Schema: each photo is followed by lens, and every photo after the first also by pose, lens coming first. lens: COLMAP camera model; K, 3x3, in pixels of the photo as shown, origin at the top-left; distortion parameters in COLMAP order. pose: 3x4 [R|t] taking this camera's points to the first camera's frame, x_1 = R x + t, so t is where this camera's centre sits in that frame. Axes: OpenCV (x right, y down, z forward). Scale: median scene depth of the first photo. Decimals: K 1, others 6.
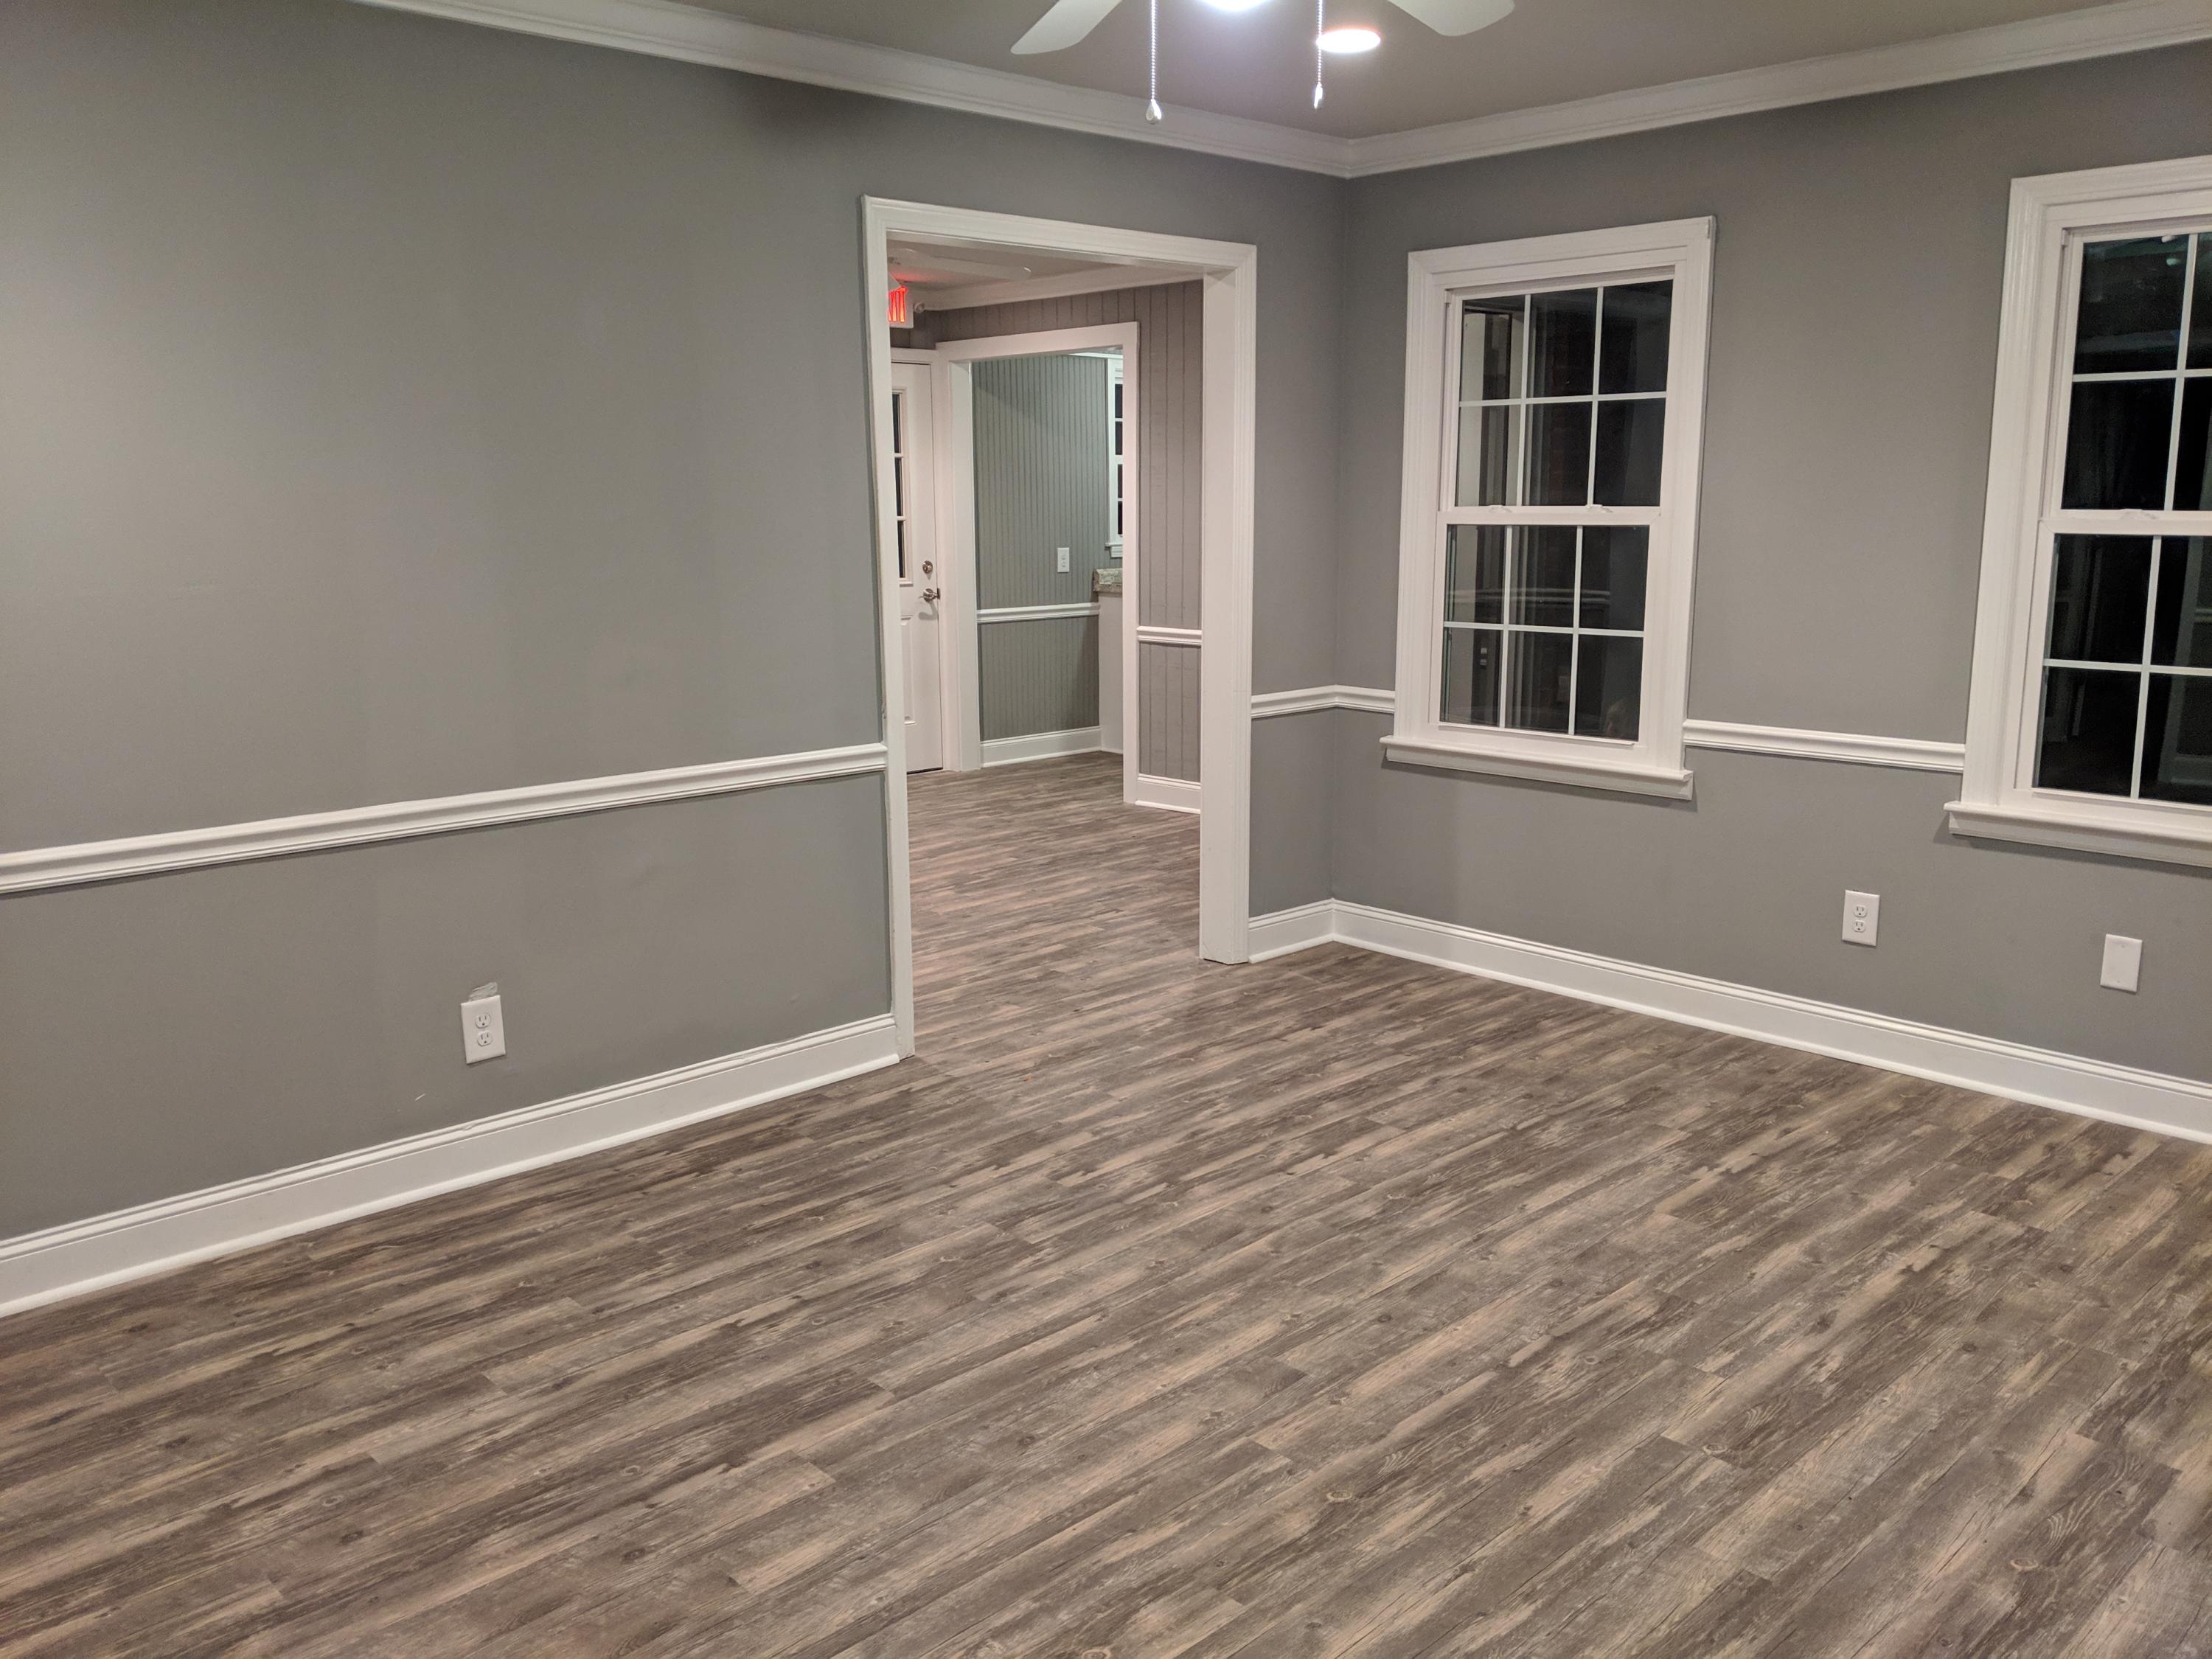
lens RADIAL K [[1764.8, 0, 1142.3], [0, 1764.8, 764.5], [0, 0, 1]] dist [0.087112, -0.118206]
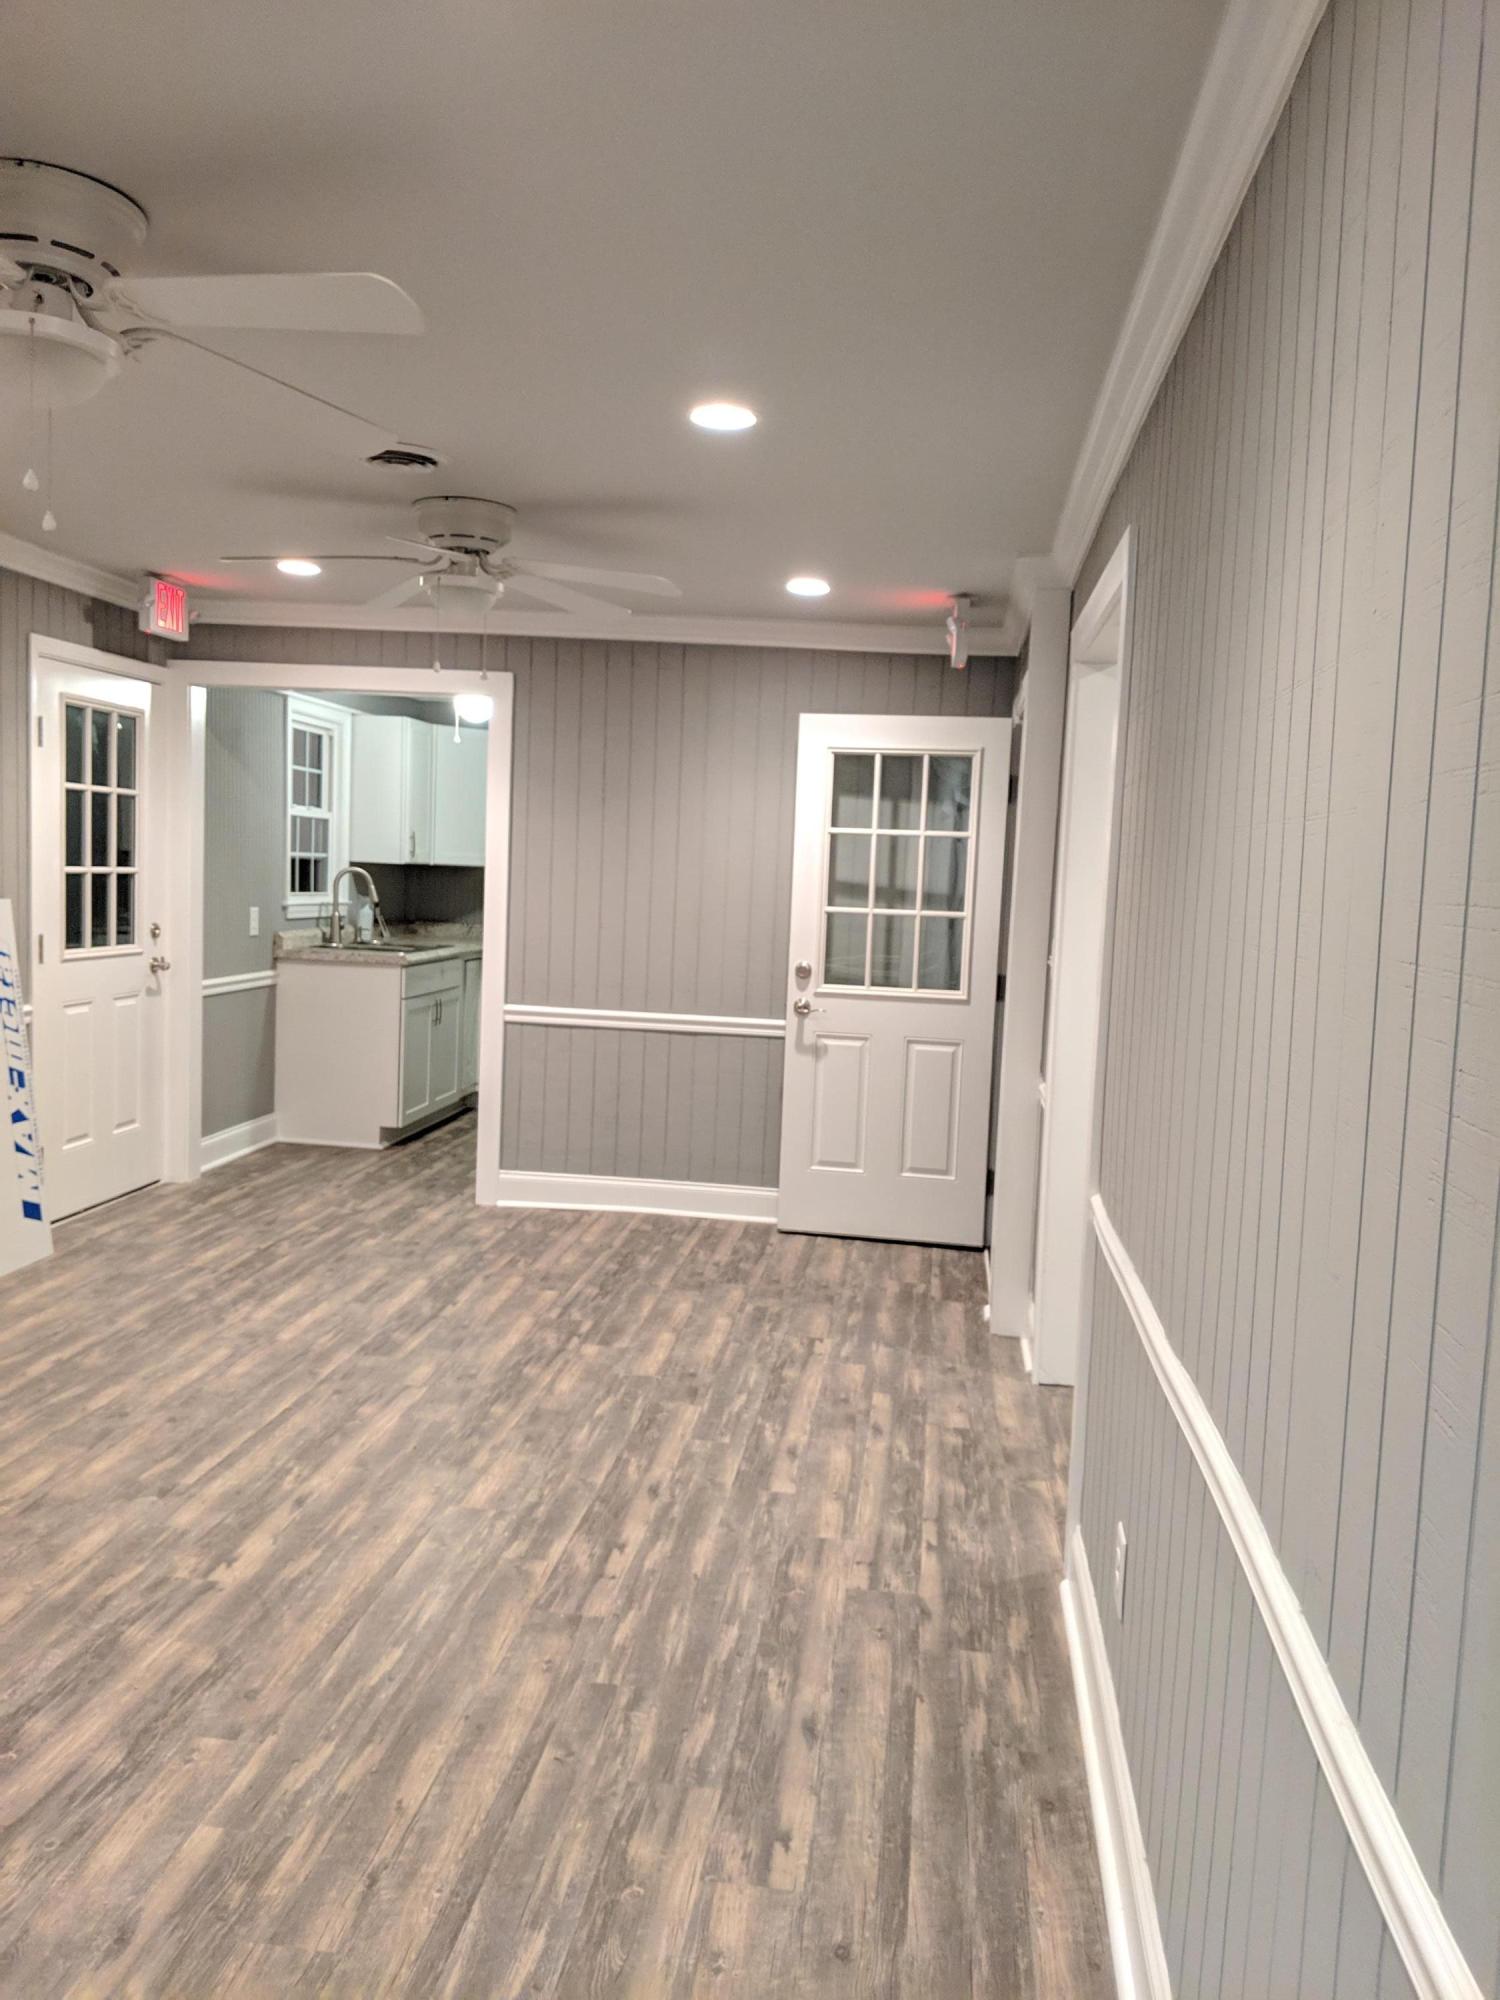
lens RADIAL K [[1595.6, 0, 720.4], [0, 1595.6, 970.3], [0, 0, 1]] dist [0.087112, -0.118206]
pose [[0.778291, 0.002924, 0.627897, -0.380651], [0.043030, 0.997390, -0.057982, -0.039339], [-0.626428, 0.072145, 0.776133, 0.267957]]
